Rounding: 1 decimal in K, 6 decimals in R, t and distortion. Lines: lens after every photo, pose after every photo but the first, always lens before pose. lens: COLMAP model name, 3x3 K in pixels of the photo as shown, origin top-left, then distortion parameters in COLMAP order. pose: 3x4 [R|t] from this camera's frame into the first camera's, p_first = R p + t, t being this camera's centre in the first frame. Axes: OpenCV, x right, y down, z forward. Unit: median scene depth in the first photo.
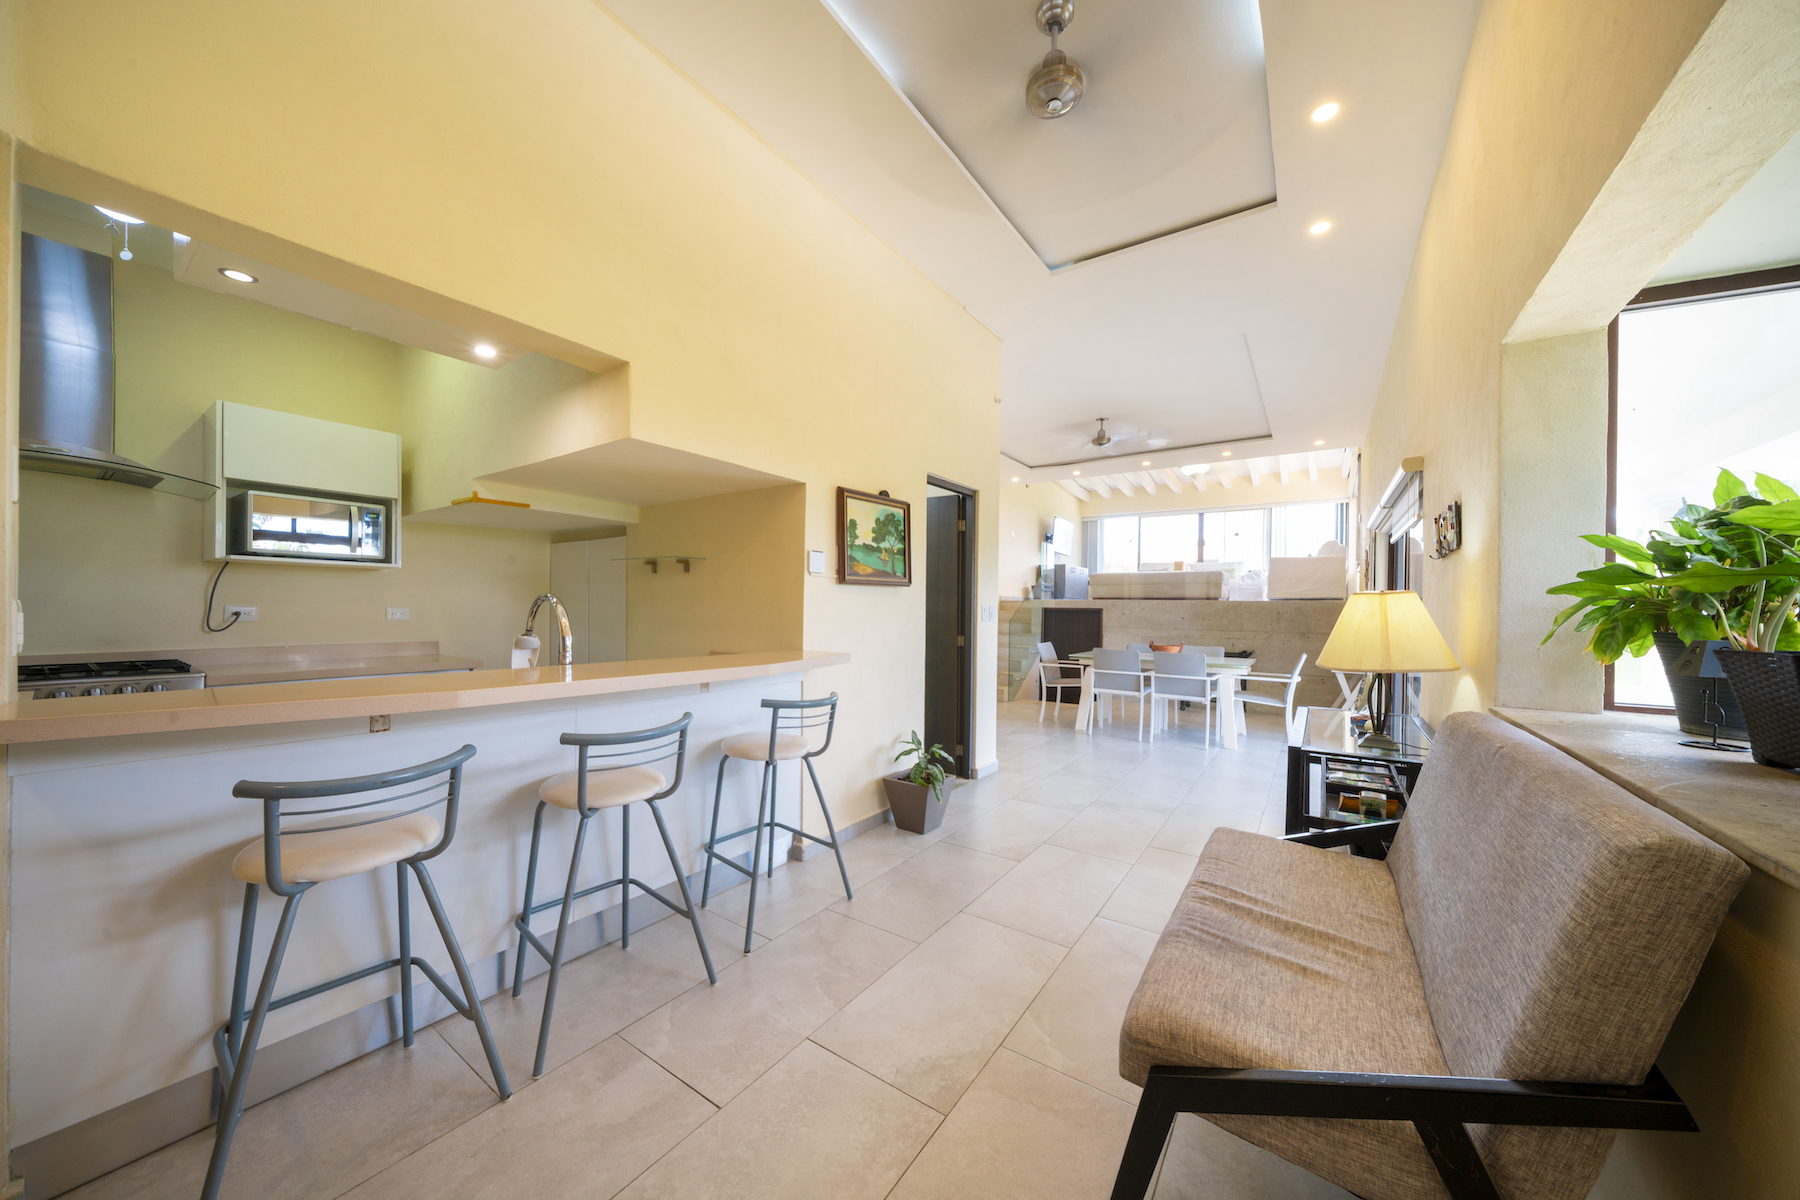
lens RADIAL K [[607.7, 0, 900.0], [0, 607.7, 600.0], [0, 0, 1]] dist [-0.000833, -0.000053]
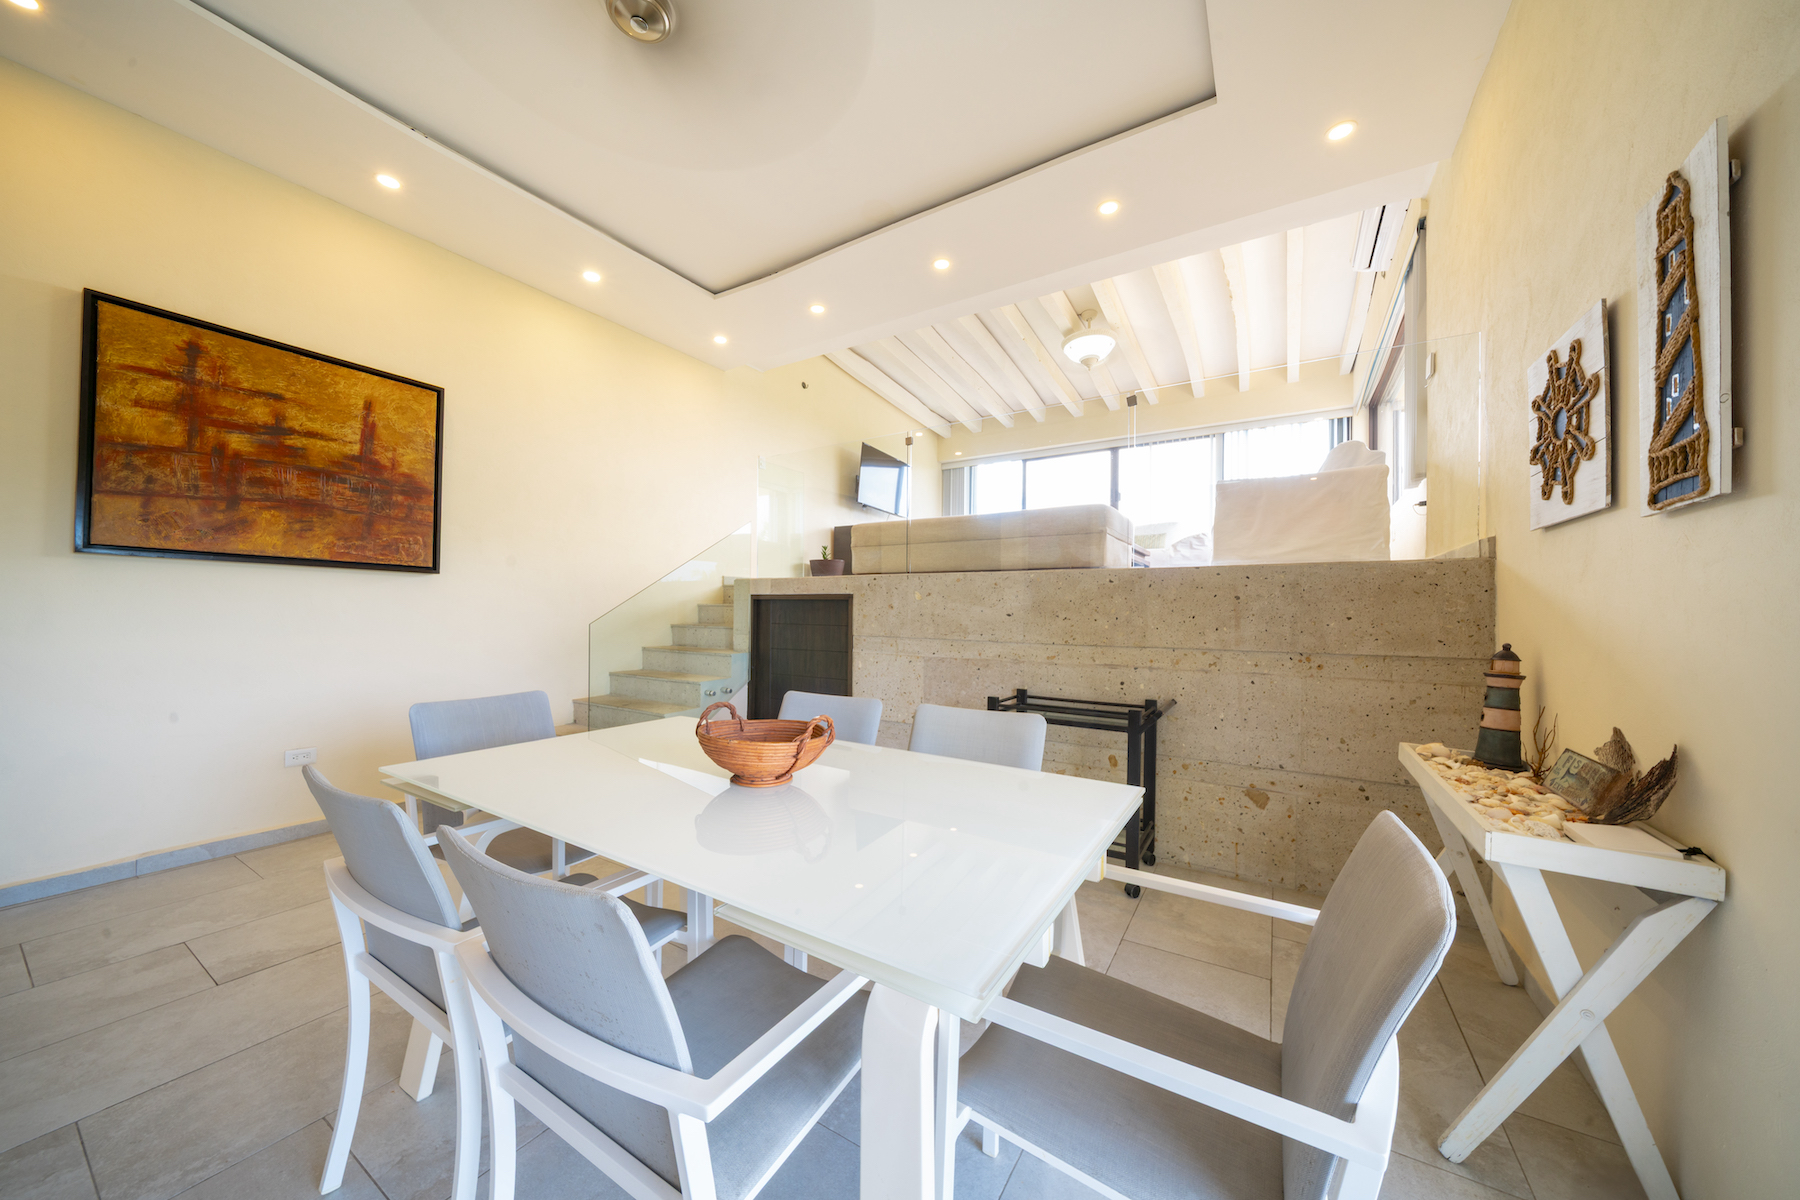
lens RADIAL K [[607.7, 0, 900.0], [0, 607.7, 600.0], [0, 0, 1]] dist [-0.000833, -0.000053]
pose [[0.998729, -0.005692, 0.050078, 0.235265], [0.006046, 0.999958, -0.006913, 0.013977], [-0.050037, 0.007207, 0.998721, 0.377449]]
